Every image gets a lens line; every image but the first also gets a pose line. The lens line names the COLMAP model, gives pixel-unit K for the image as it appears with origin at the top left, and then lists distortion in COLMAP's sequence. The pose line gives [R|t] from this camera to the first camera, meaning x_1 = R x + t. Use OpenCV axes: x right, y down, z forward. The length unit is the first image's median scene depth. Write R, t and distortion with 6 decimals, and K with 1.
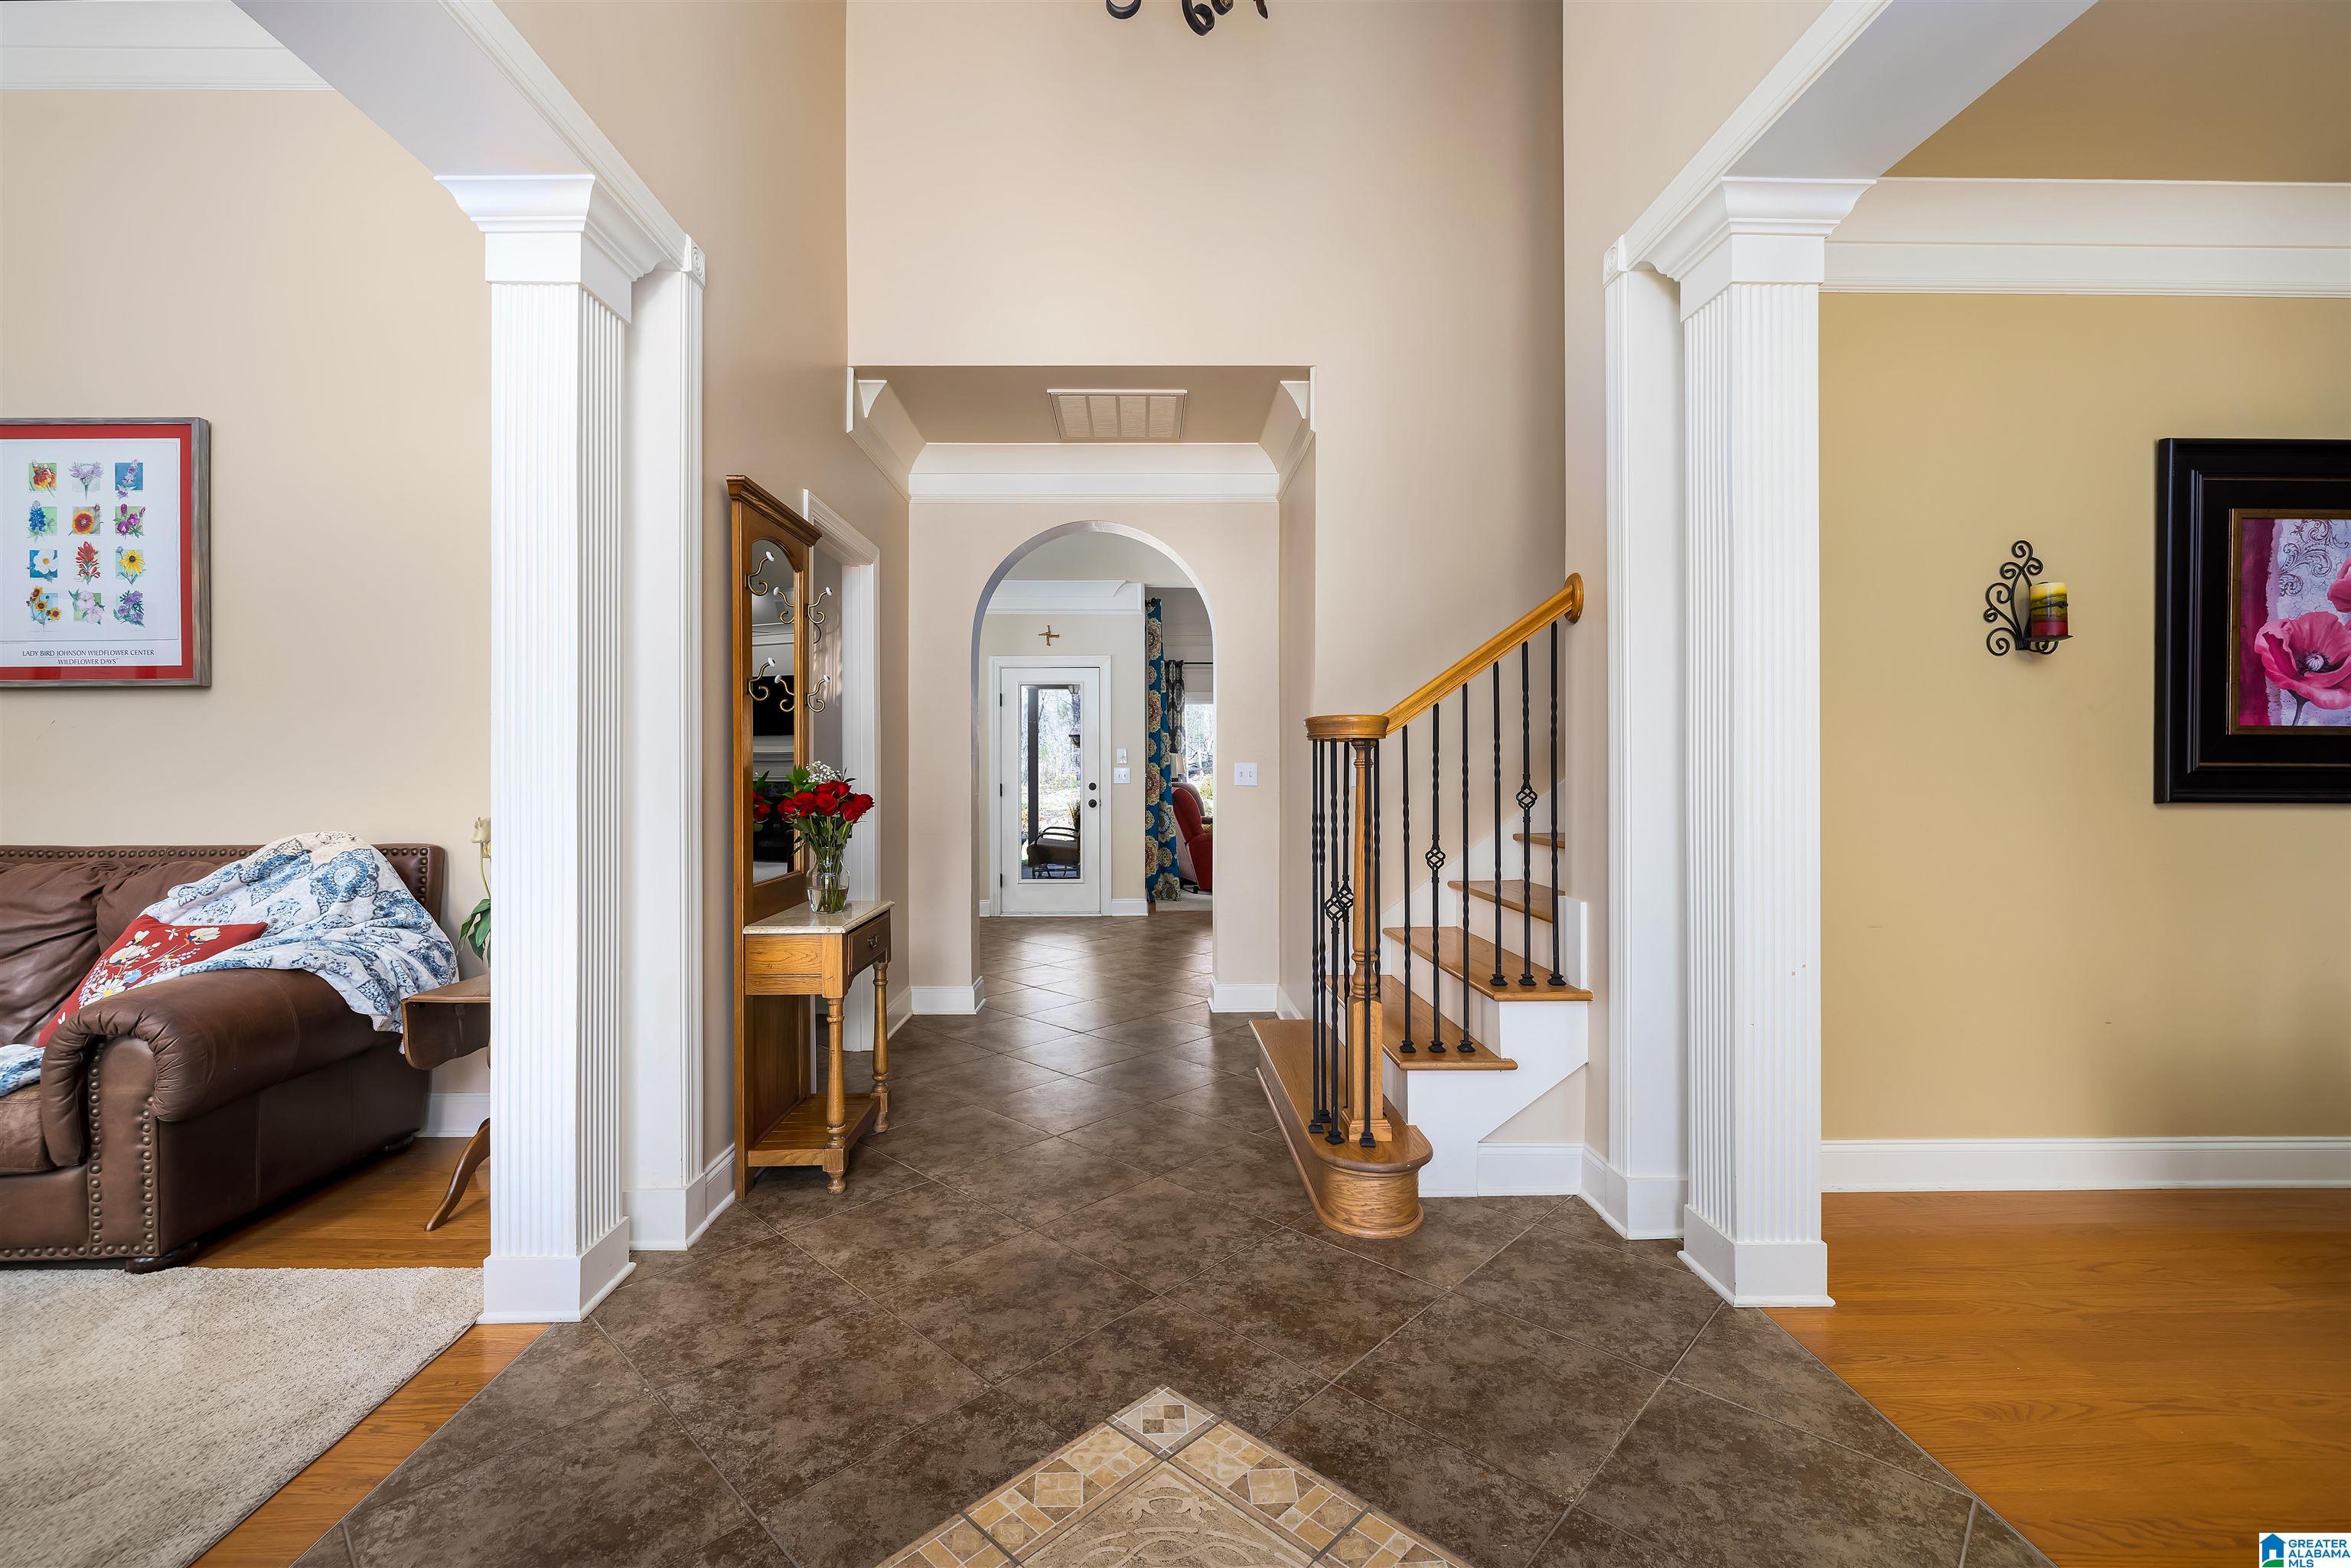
lens RADIAL K [[987.2, 0, 1152.8], [0, 987.2, 772.1], [0, 0, 1]] dist [0.000239, -0.001274]
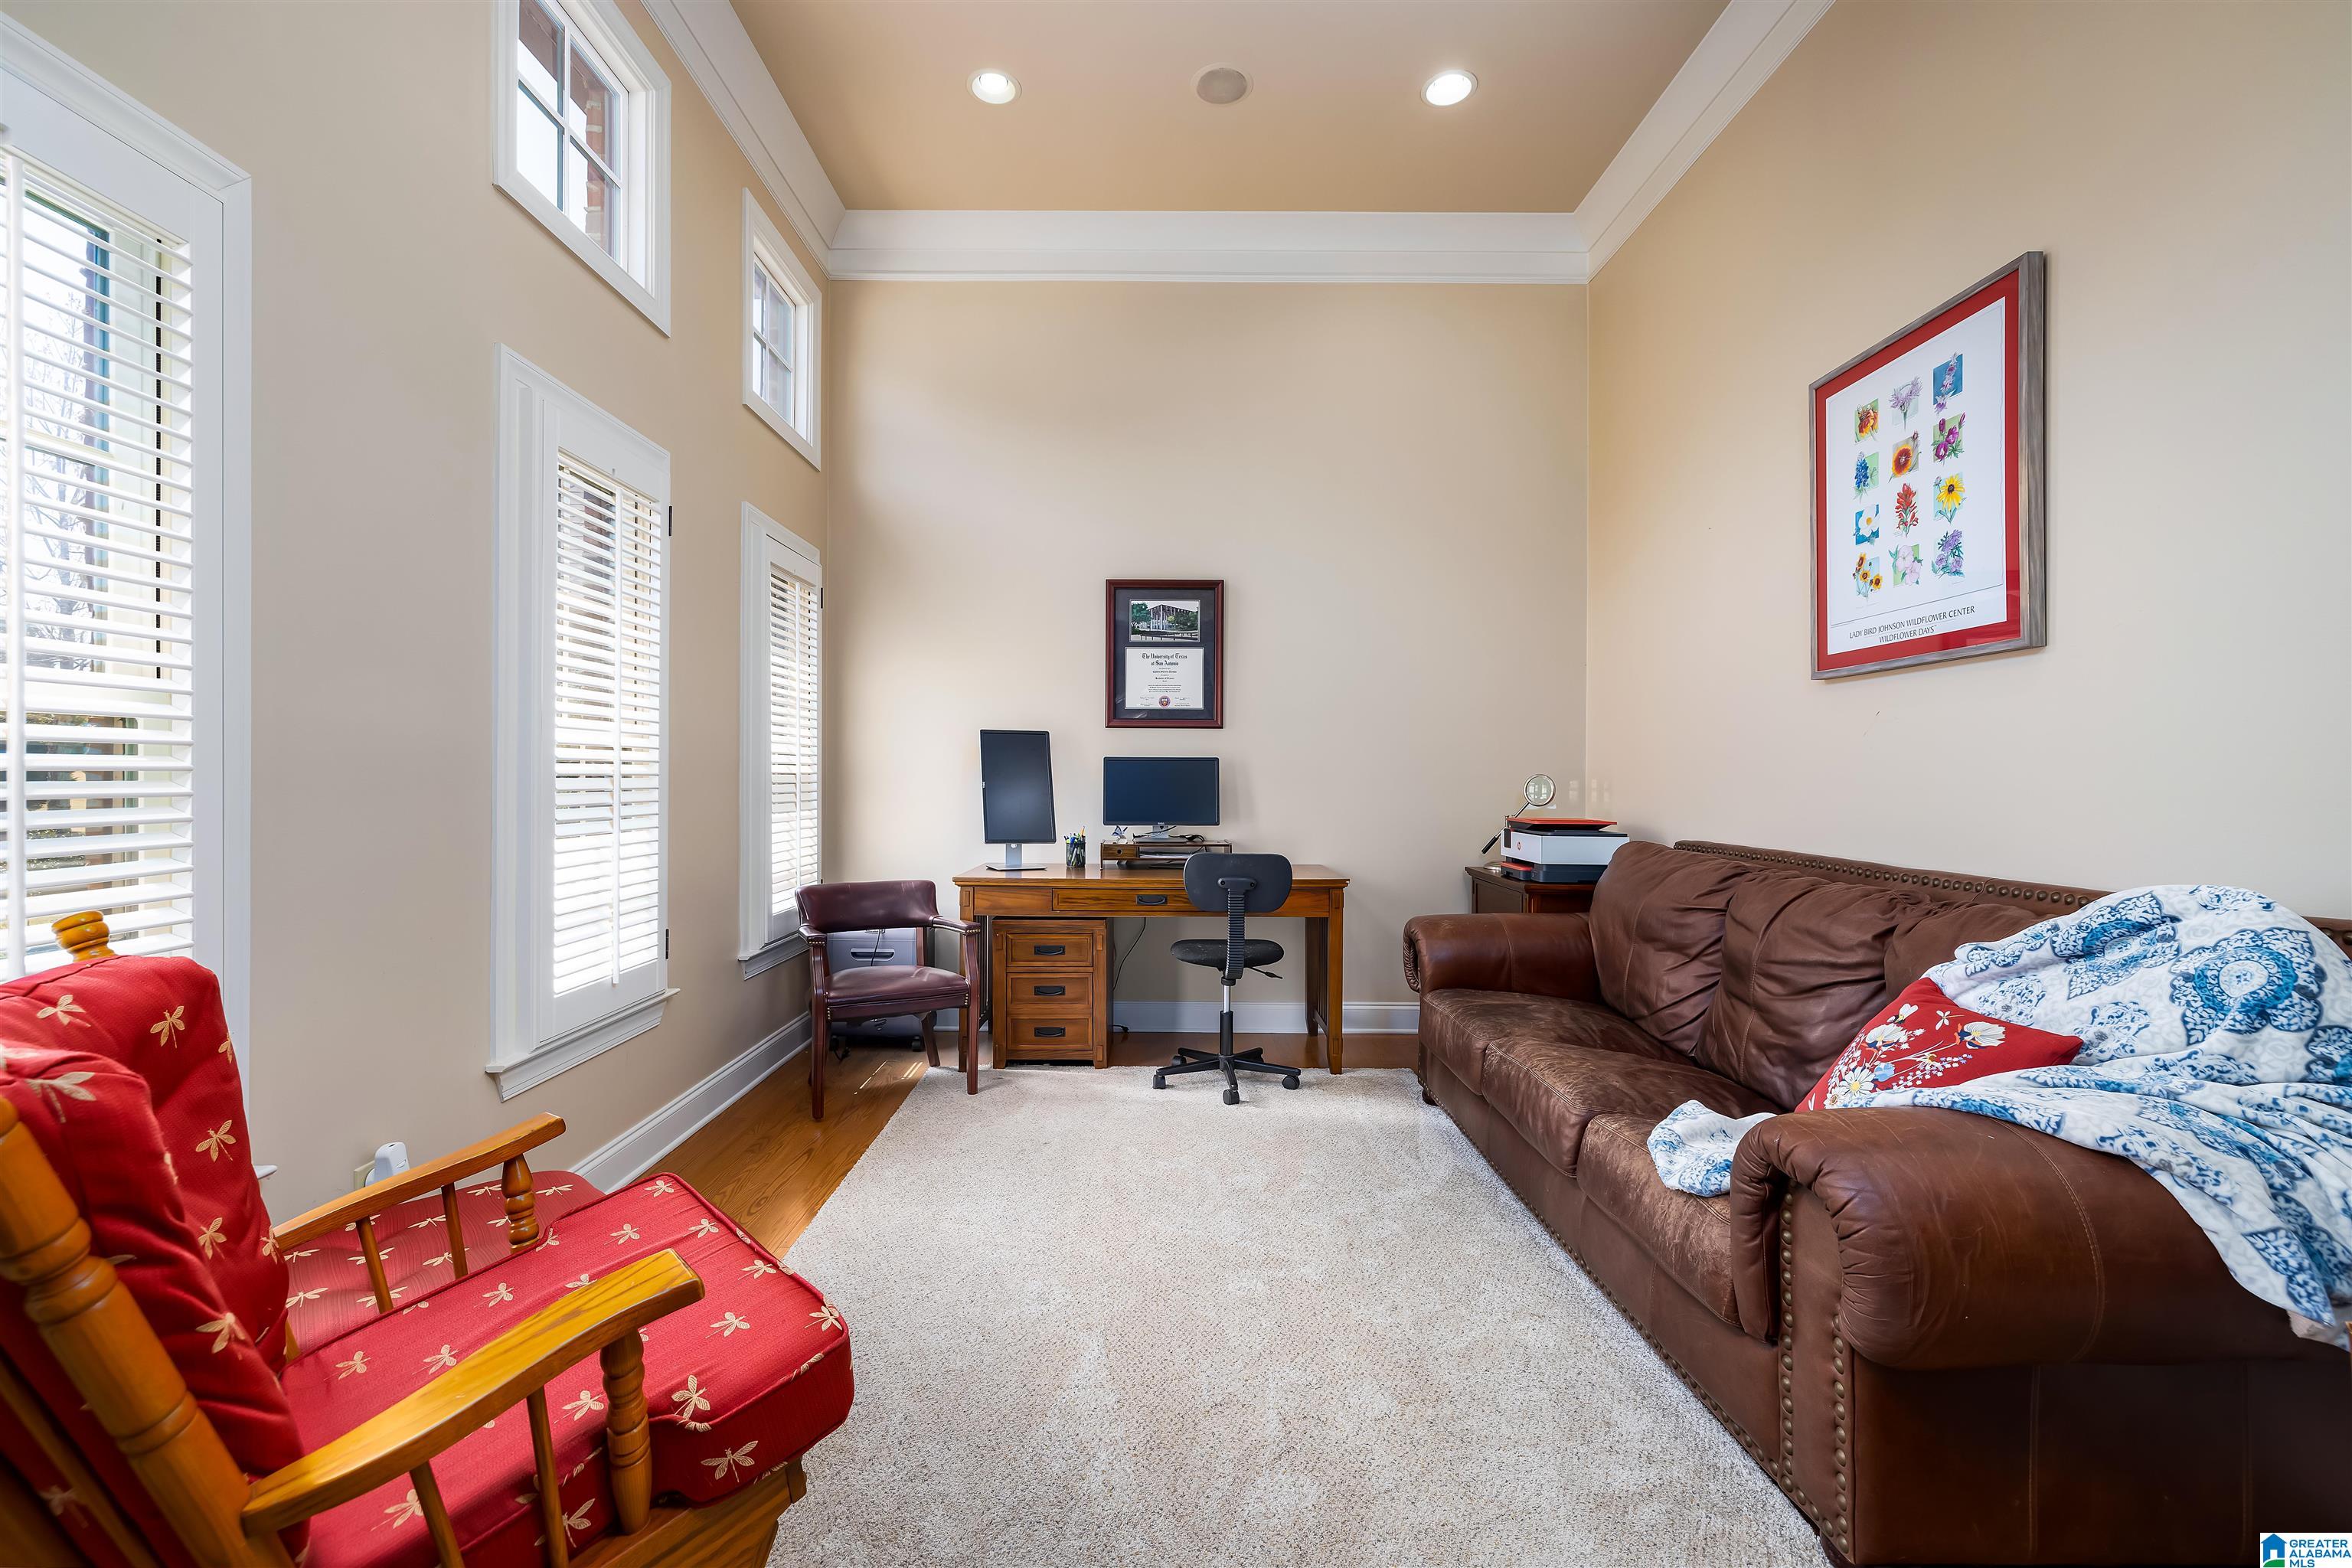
lens RADIAL K [[987.7, 0, 1165.9], [0, 987.7, 770.2], [0, 0, 1]] dist [0.000239, -0.001274]
pose [[-0.013250, -0.003628, -0.999906, -0.332057], [-0.004695, 0.999983, -0.003566, 0.003057], [0.999901, 0.004647, -0.013267, 0.493251]]
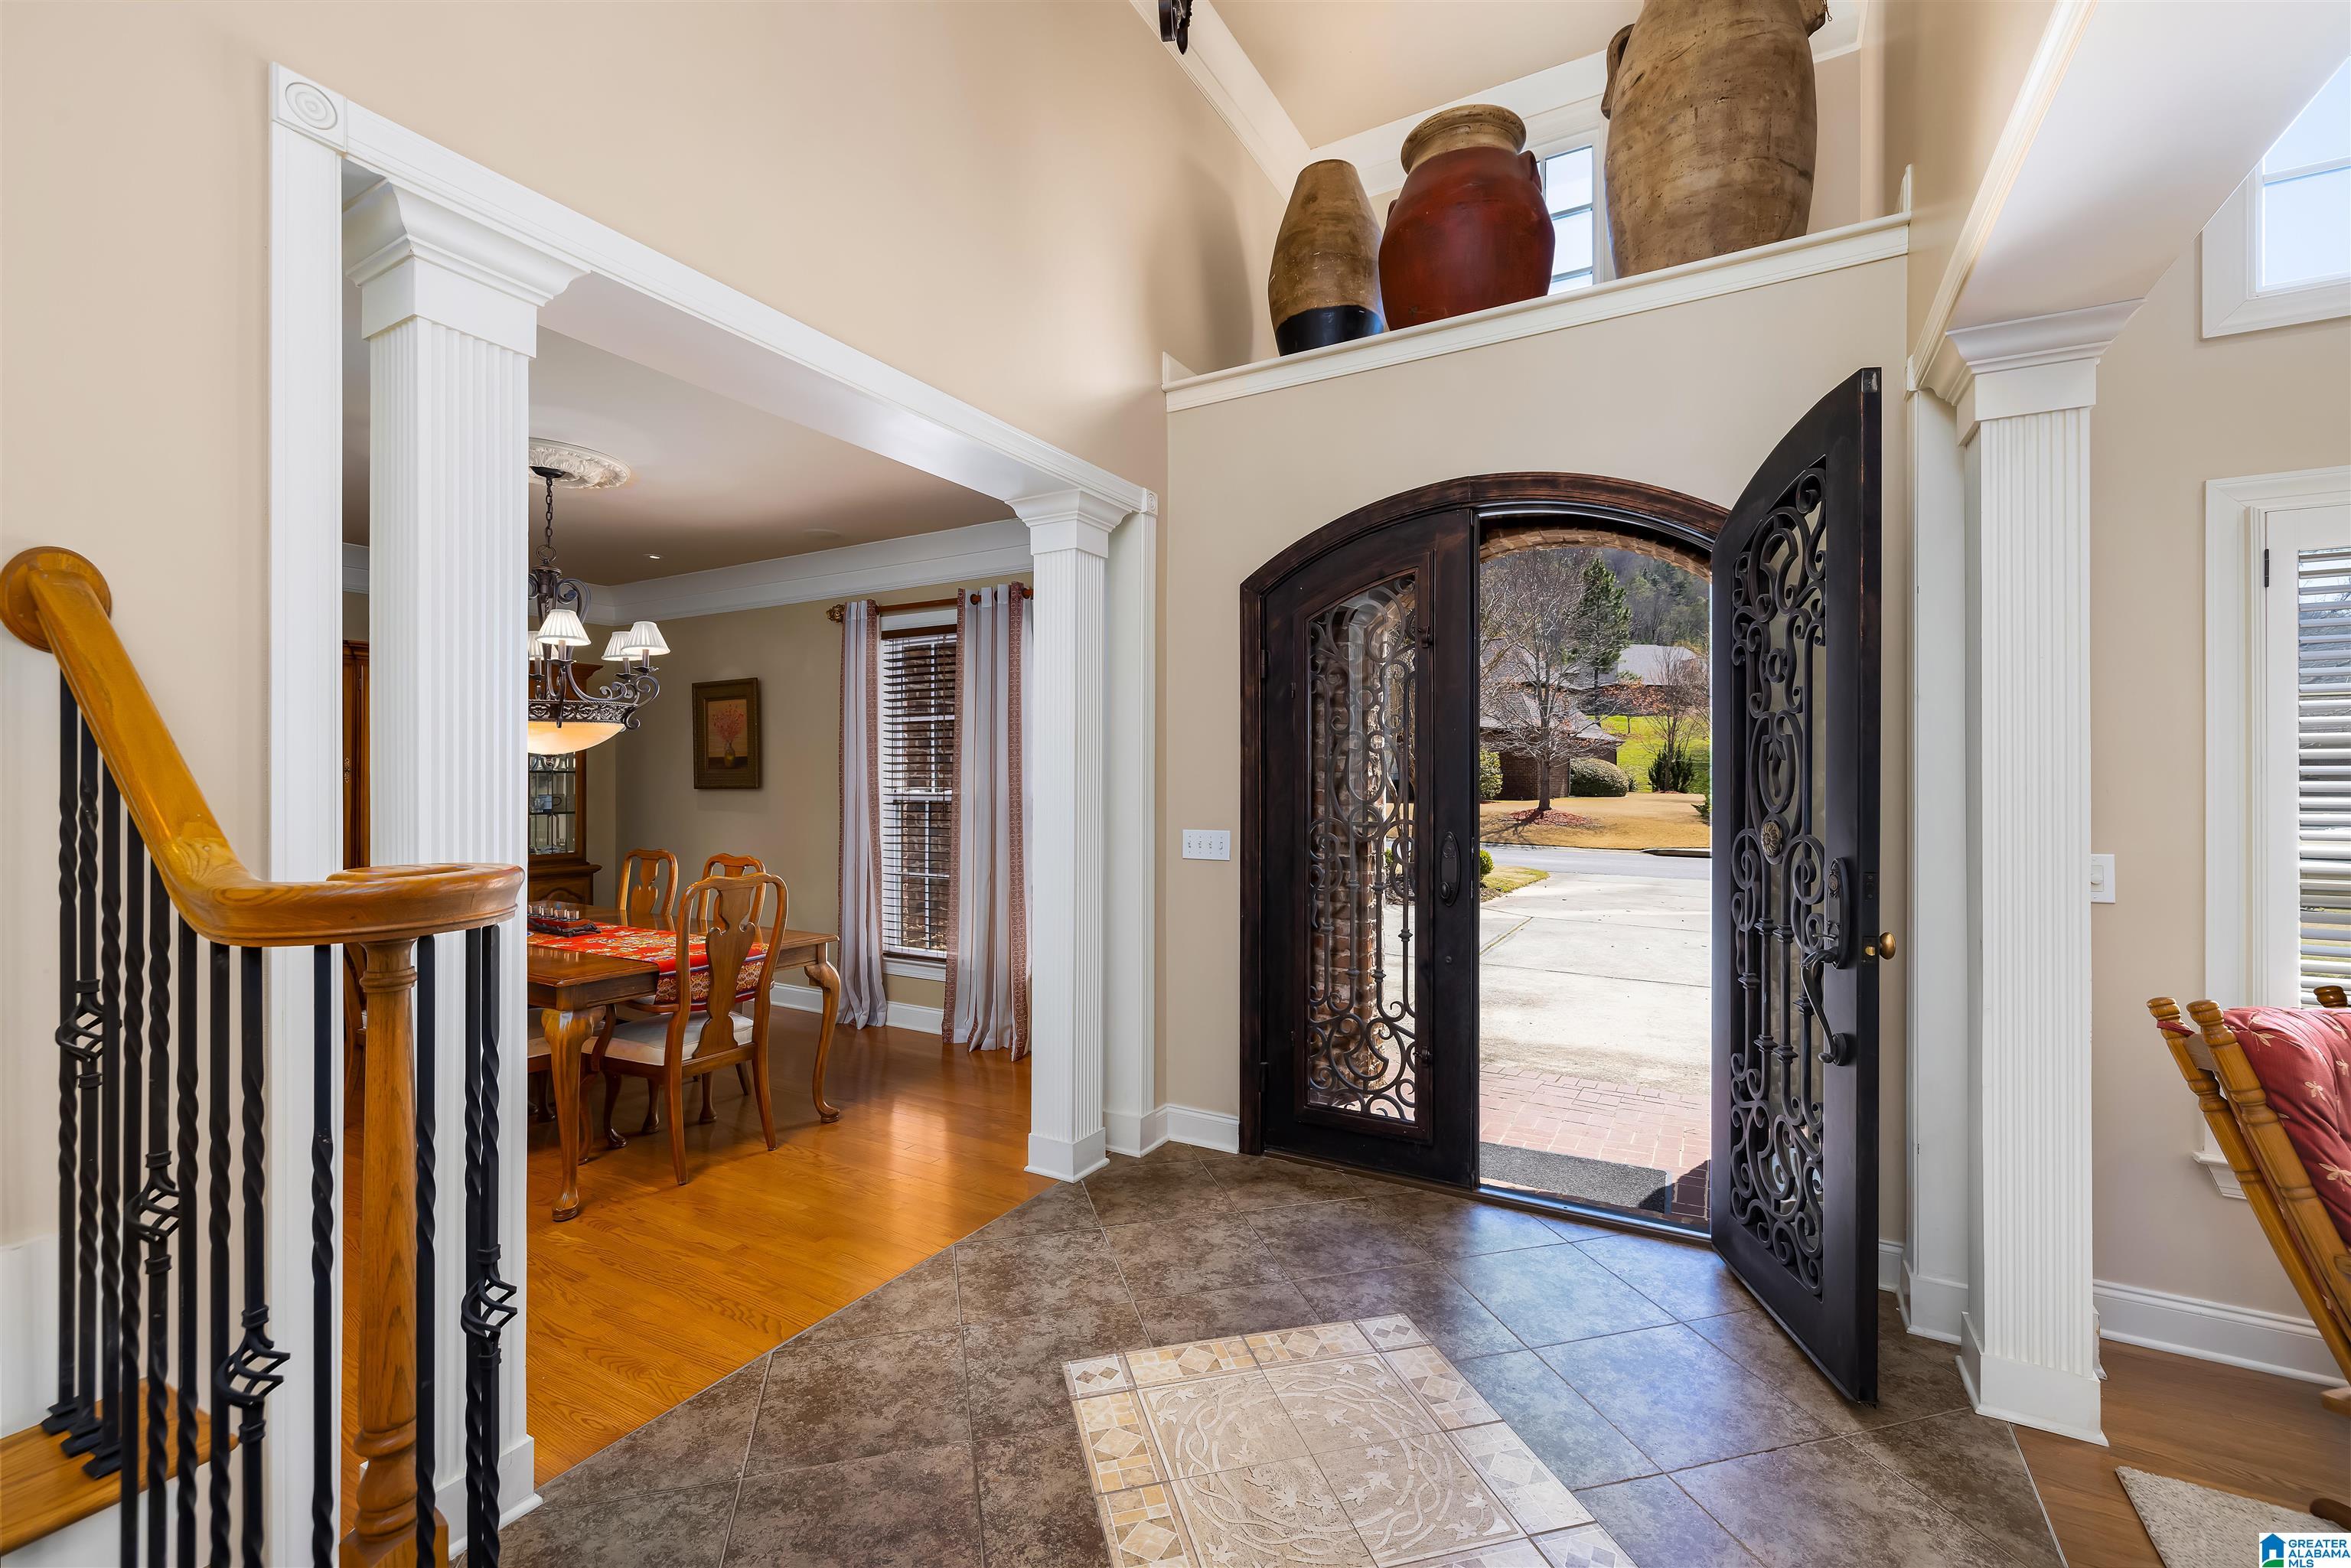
lens RADIAL K [[987.2, 0, 1195.4], [0, 987.2, 784.1], [0, 0, 1]] dist [0.000239, -0.001274]
pose [[-0.869754, -0.005985, 0.493450, -0.284336], [-0.001449, 0.999953, 0.009573, -0.094070], [-0.493484, 0.007611, -0.869722, 1.152664]]
